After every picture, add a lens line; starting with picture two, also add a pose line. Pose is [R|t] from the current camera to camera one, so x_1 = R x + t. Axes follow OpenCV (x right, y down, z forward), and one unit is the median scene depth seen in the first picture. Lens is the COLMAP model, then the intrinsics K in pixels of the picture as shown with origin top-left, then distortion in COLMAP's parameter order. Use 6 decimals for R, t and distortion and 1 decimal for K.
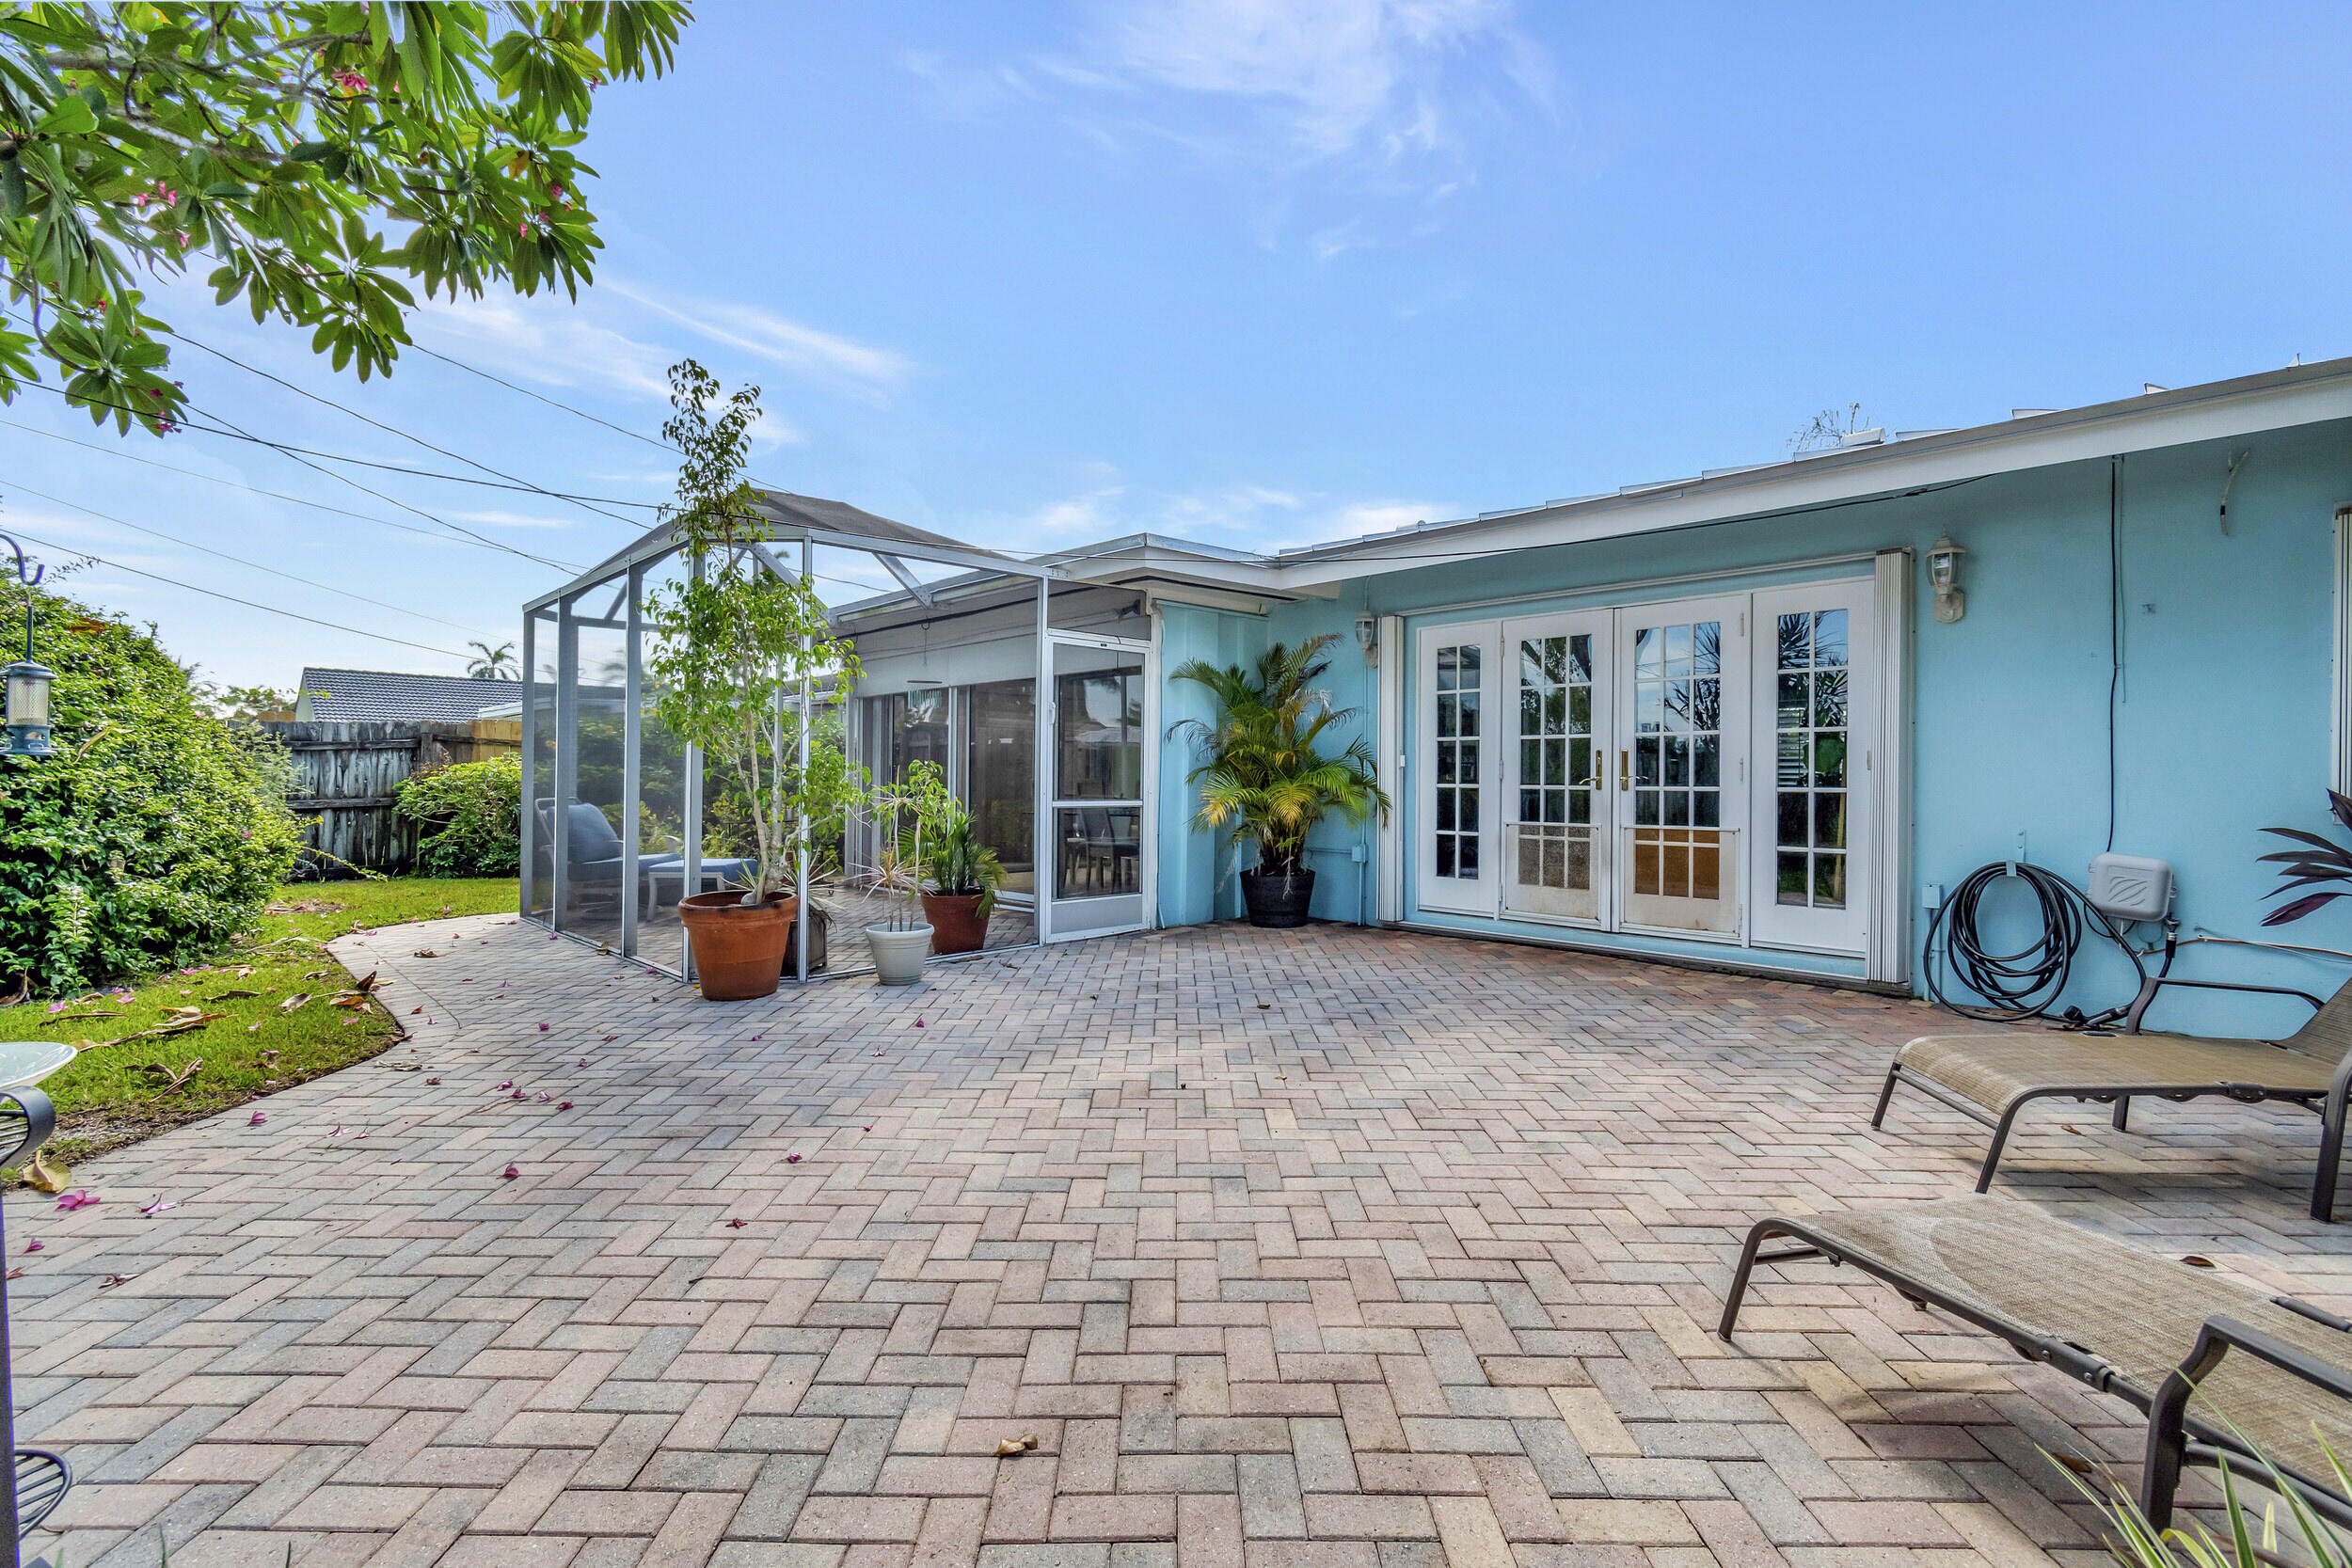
lens RADIAL K [[1005.5, 0, 1165.6], [0, 1005.5, 777.5], [0, 0, 1]] dist [0.000361, 0.000169]
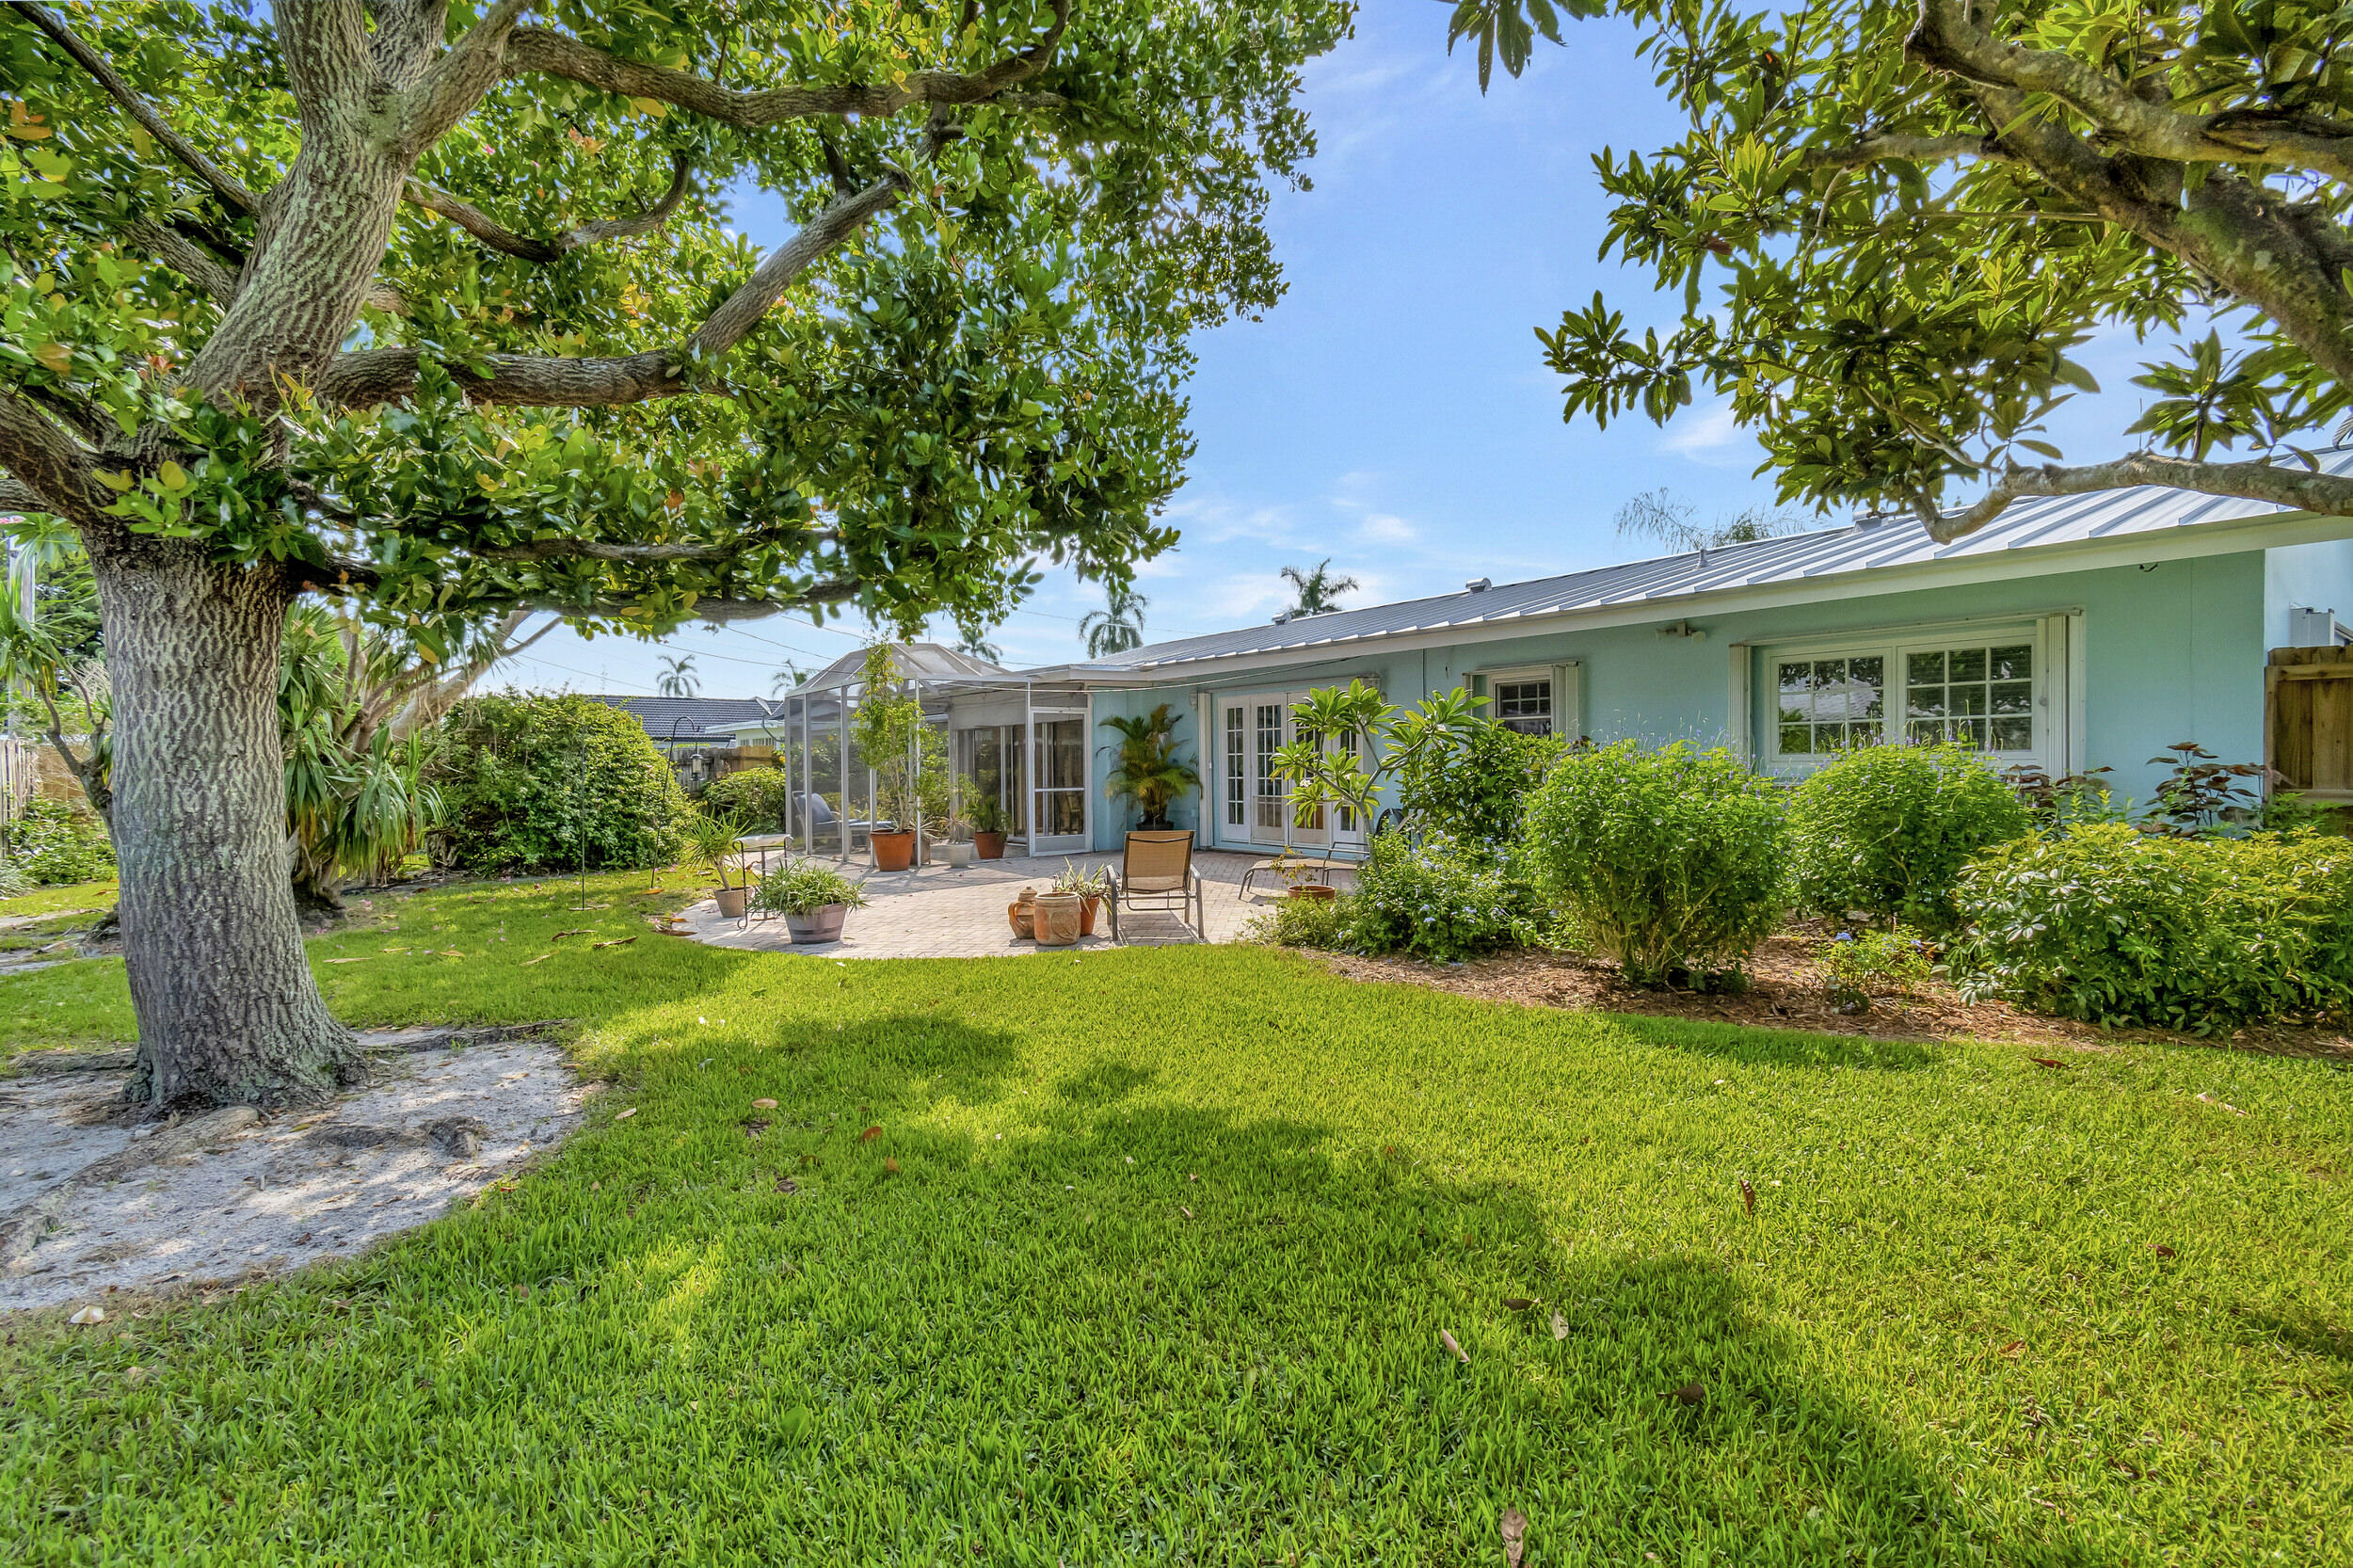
lens RADIAL K [[1006.0, 0, 1166.1], [0, 1006.0, 777.5], [0, 0, 1]] dist [0.000361, 0.000169]
pose [[0.991275, -0.016421, -0.130786, 0.440112], [0.018401, 0.999733, 0.013948, -0.024489], [0.130522, -0.016233, 0.991313, -1.058867]]
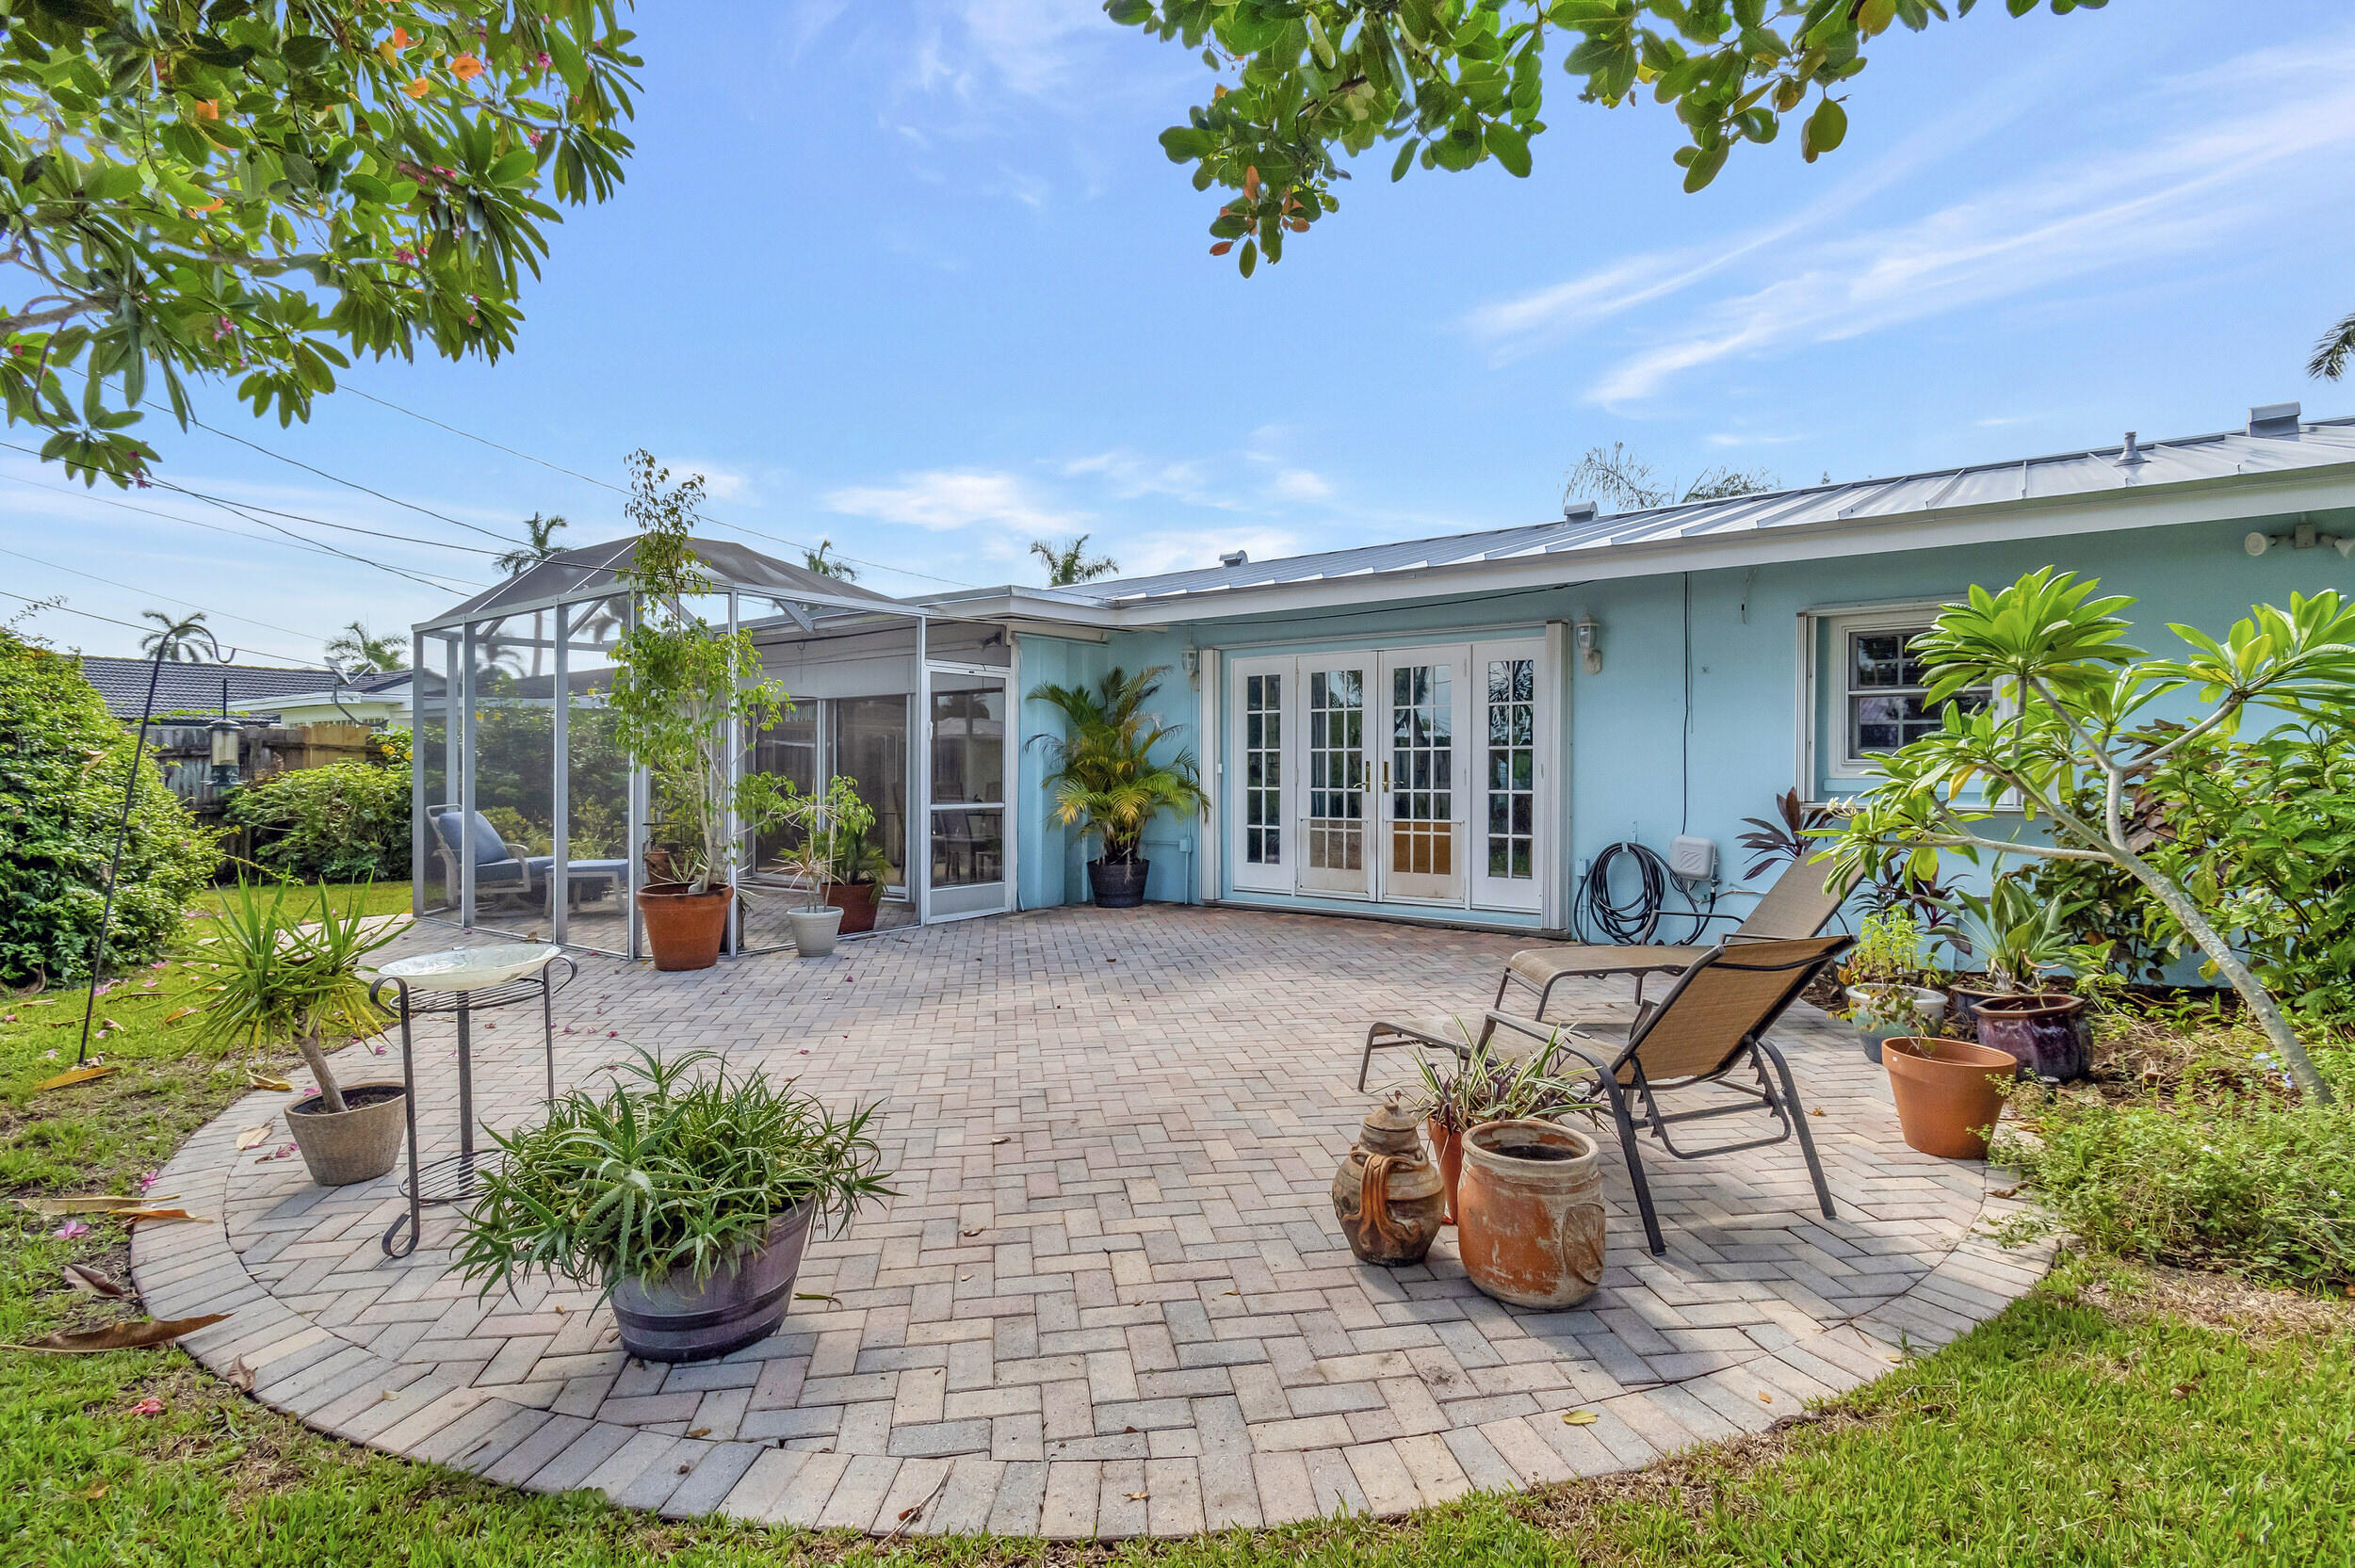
lens RADIAL K [[1086.2, 0, 1151.1], [0, 1086.2, 781.1], [0, 0, 1]] dist [0.000530, -0.000006]
pose [[0.989016, -0.007490, 0.147621, -0.044683], [0.005703, 0.999905, 0.012525, -0.019425], [-0.147700, -0.011545, 0.988965, -0.313469]]
